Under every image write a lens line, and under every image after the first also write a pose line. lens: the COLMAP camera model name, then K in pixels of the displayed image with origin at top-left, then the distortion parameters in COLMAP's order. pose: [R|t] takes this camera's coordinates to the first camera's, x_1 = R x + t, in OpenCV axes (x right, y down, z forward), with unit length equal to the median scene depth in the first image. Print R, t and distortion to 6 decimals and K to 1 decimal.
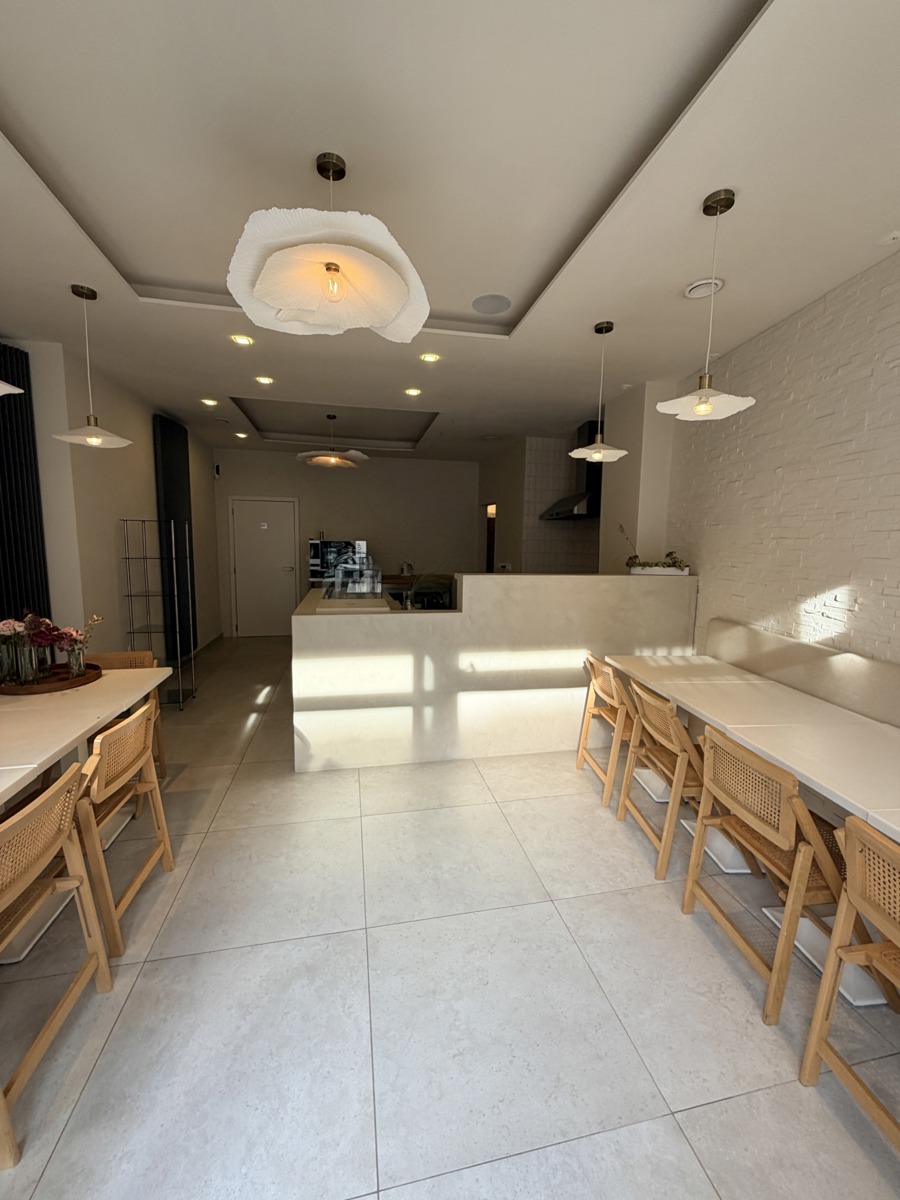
lens RADIAL K [[476.9, 0, 451.0], [0, 476.9, 598.4], [0, 0, 1]] dist [-0.005794, 0.001915]
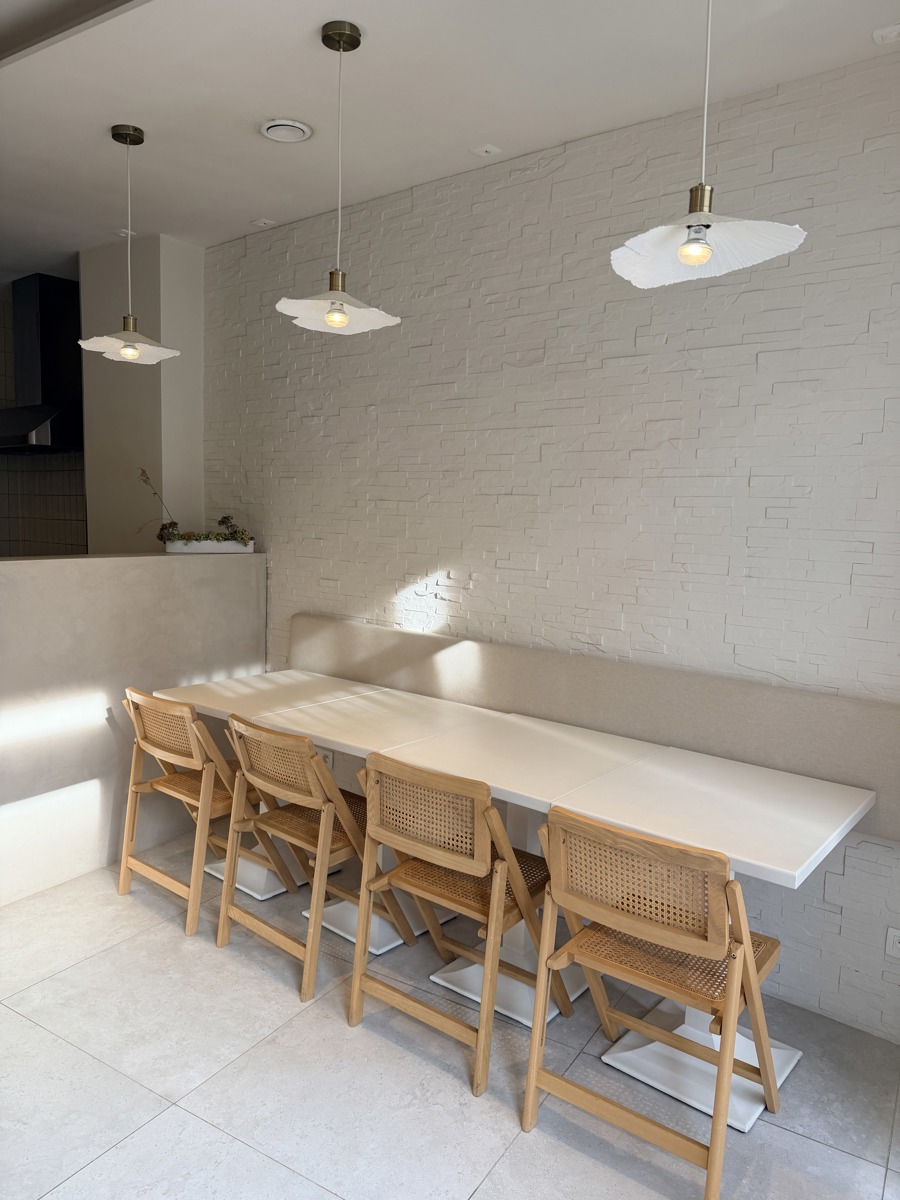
lens RADIAL K [[838.6, 0, 450.3], [0, 838.6, 605.0], [0, 0, 1]] dist [0.051103, -0.070947]
pose [[0.691504, -0.073619, 0.718612, -0.207876], [0.066258, 0.997064, 0.038386, -0.003800], [-0.719328, 0.021070, 0.694351, 0.001998]]
